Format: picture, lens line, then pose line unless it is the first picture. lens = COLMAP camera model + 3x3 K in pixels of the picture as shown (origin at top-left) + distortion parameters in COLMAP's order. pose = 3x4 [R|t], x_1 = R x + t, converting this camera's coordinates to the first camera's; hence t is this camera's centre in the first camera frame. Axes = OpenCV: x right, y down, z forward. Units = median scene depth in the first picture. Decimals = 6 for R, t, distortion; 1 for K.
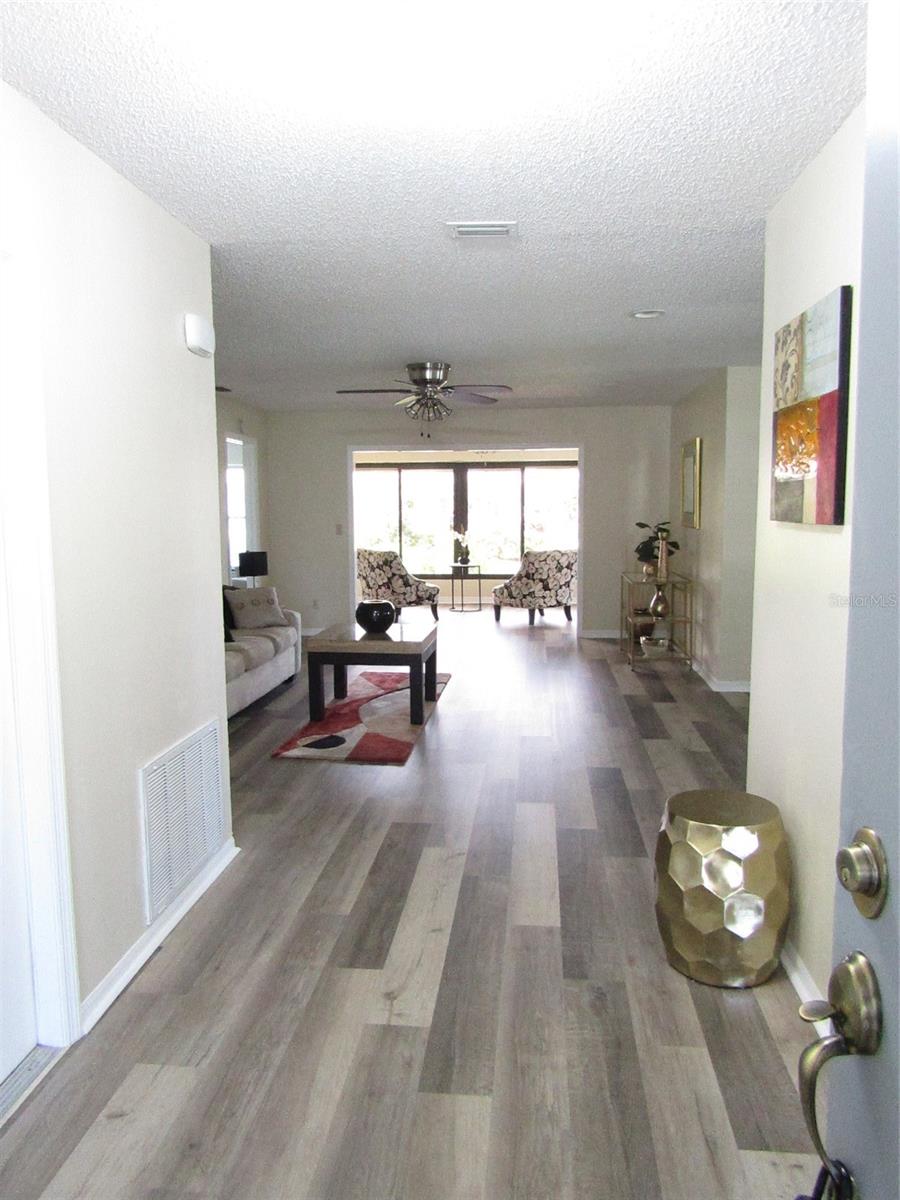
lens RADIAL K [[844.1, 0, 453.9], [0, 844.1, 608.6], [0, 0, 1]] dist [0.008146, 0.000169]
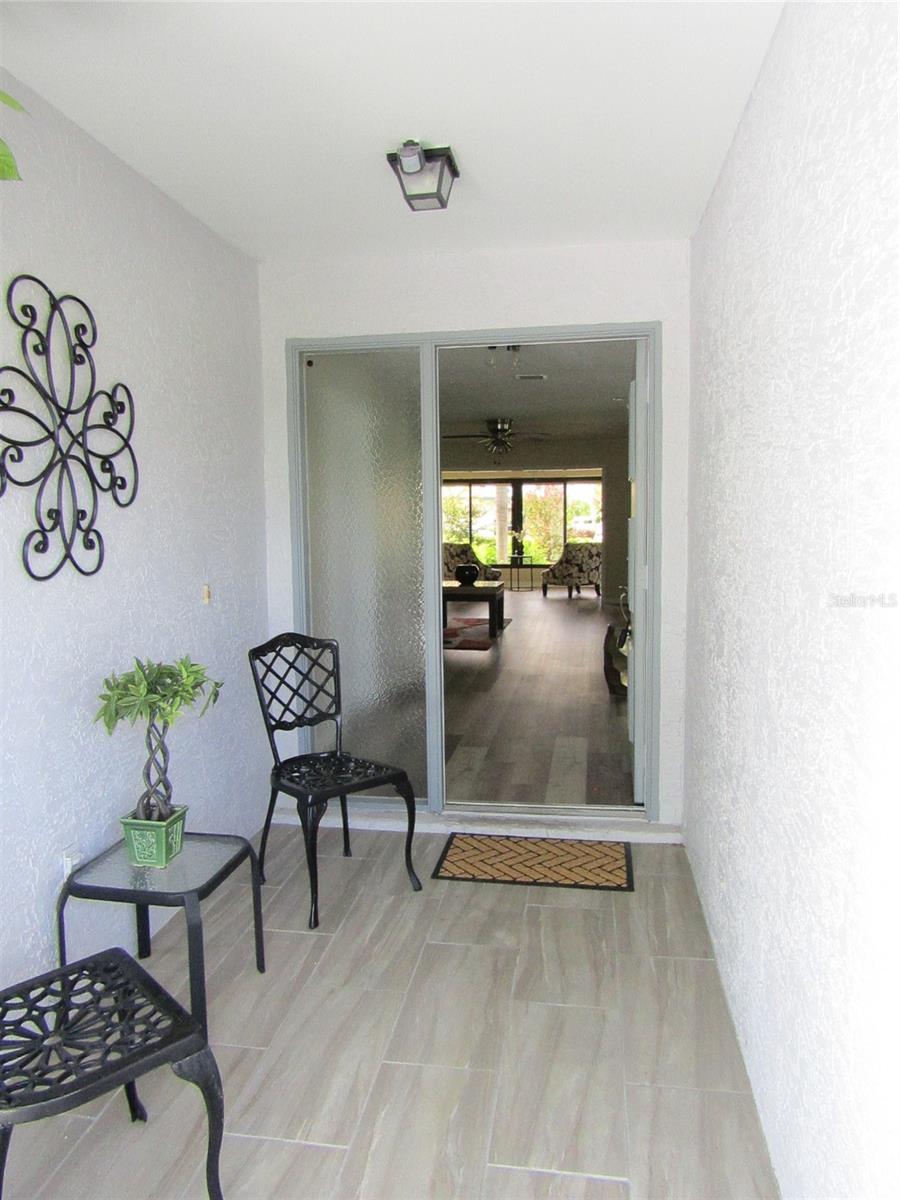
lens RADIAL K [[844.1, 0, 443.2], [0, 844.1, 592.7], [0, 0, 1]] dist [0.008146, 0.000169]
pose [[0.997115, 0.000186, -0.075906, -0.007787], [-0.003131, 0.999247, -0.038672, 0.063533], [0.075842, 0.038798, 0.996365, -0.362115]]
